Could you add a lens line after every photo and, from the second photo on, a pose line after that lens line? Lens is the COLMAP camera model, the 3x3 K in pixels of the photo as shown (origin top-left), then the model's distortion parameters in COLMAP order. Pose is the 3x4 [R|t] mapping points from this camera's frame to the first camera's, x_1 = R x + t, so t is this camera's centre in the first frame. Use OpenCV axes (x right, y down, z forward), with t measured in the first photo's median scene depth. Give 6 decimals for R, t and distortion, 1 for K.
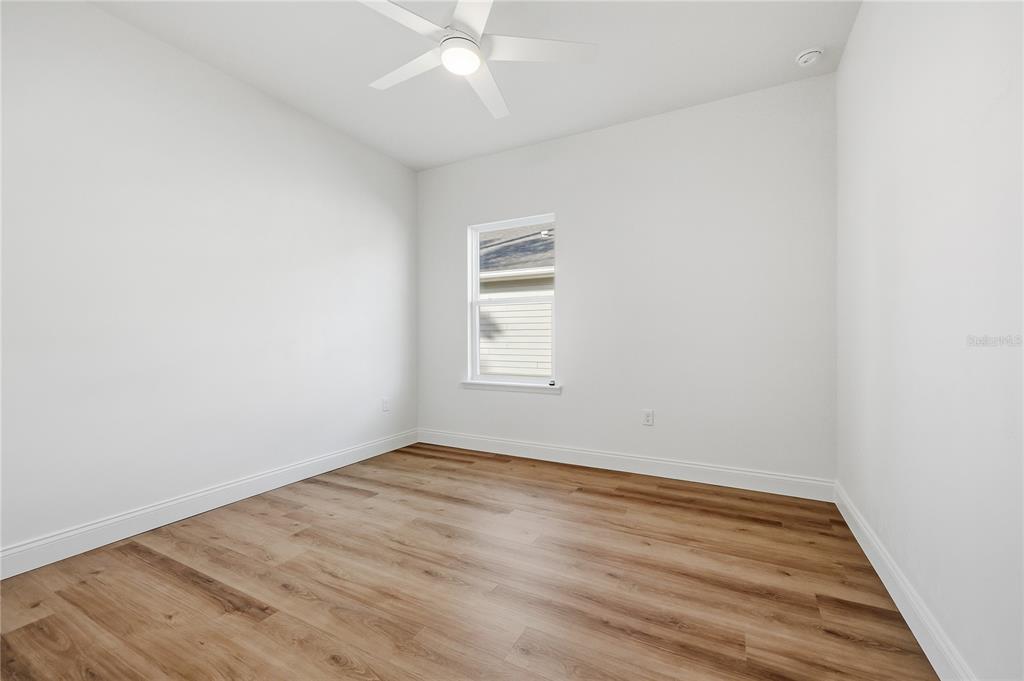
lens RADIAL K [[420.5, 0, 515.5], [0, 420.5, 337.9], [0, 0, 1]] dist [0.003845, 0.000174]
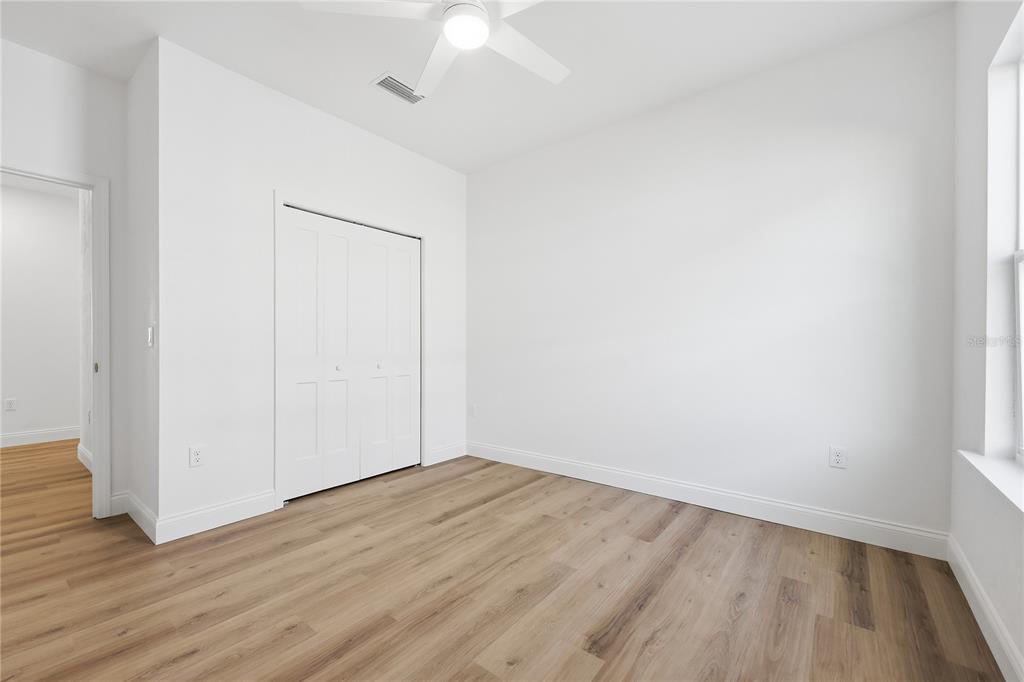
lens RADIAL K [[420.5, 0, 515.9], [0, 420.5, 345.5], [0, 0, 1]] dist [0.003845, 0.000174]
pose [[-0.172296, 0.004693, -0.985034, 0.617326], [0.001778, 0.999989, 0.004453, -0.013027], [0.985044, -0.000984, -0.172302, 1.068000]]
